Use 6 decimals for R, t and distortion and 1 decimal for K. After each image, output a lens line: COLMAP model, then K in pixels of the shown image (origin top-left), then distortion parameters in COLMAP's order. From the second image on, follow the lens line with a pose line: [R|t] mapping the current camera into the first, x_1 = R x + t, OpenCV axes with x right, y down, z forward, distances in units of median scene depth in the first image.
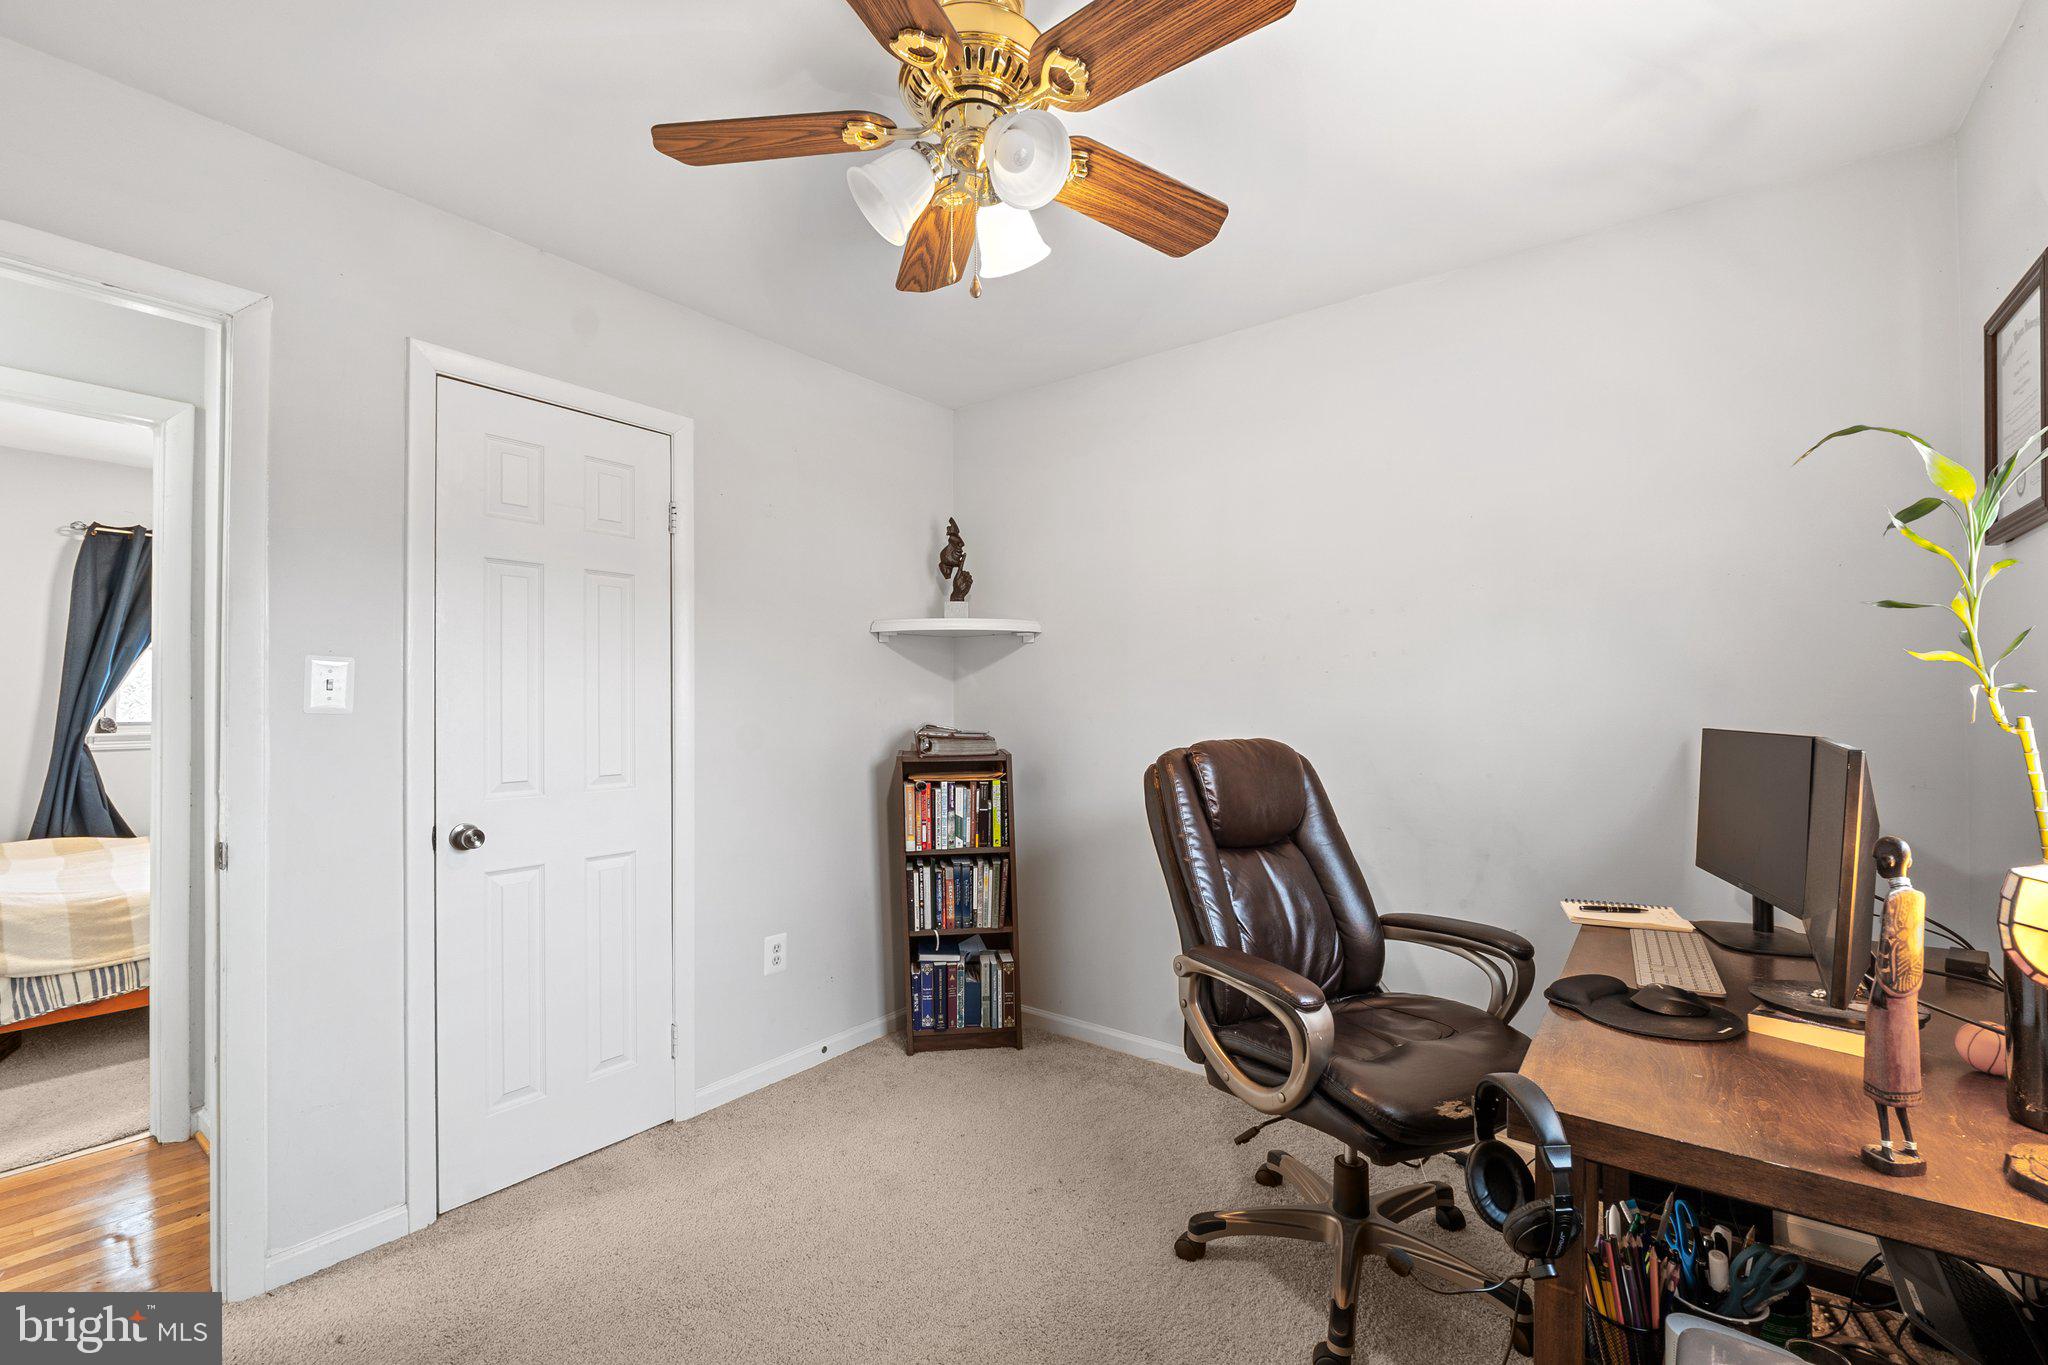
lens RADIAL K [[855.5, 0, 1026.6], [0, 855.5, 696.0], [0, 0, 1]] dist [0.000743, 0.000078]
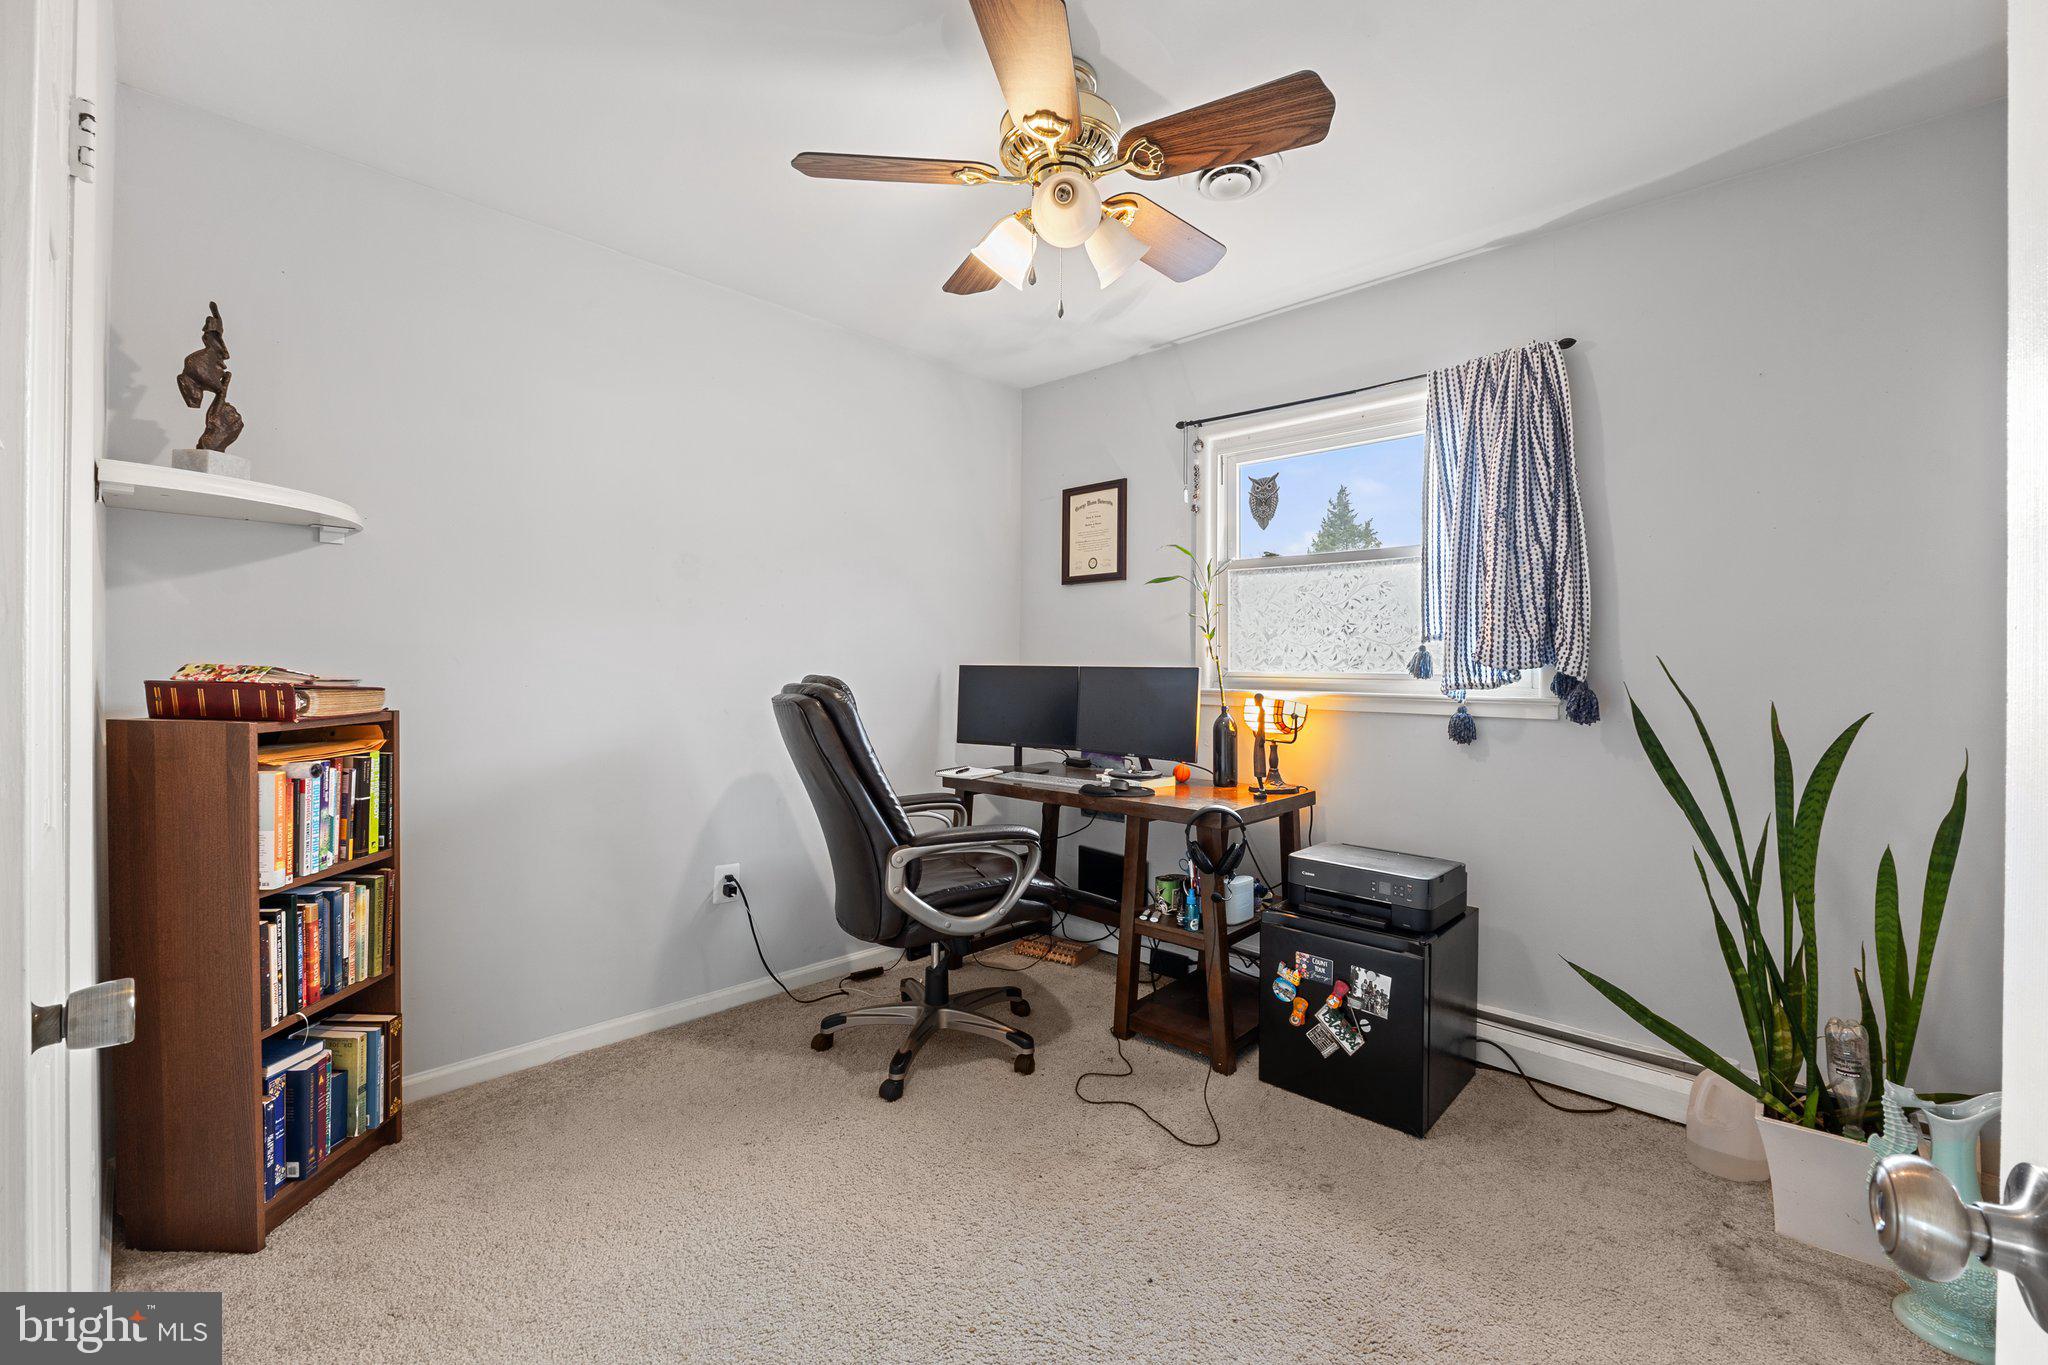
lens RADIAL K [[881.7, 0, 1026.5], [0, 881.7, 667.6], [0, 0, 1]] dist [0.000148, -0.000017]
pose [[0.109787, -0.000089, 0.993955, -0.654558], [-0.017563, 0.999844, 0.002030, 0.023607], [-0.993800, -0.017679, 0.109768, 0.430120]]
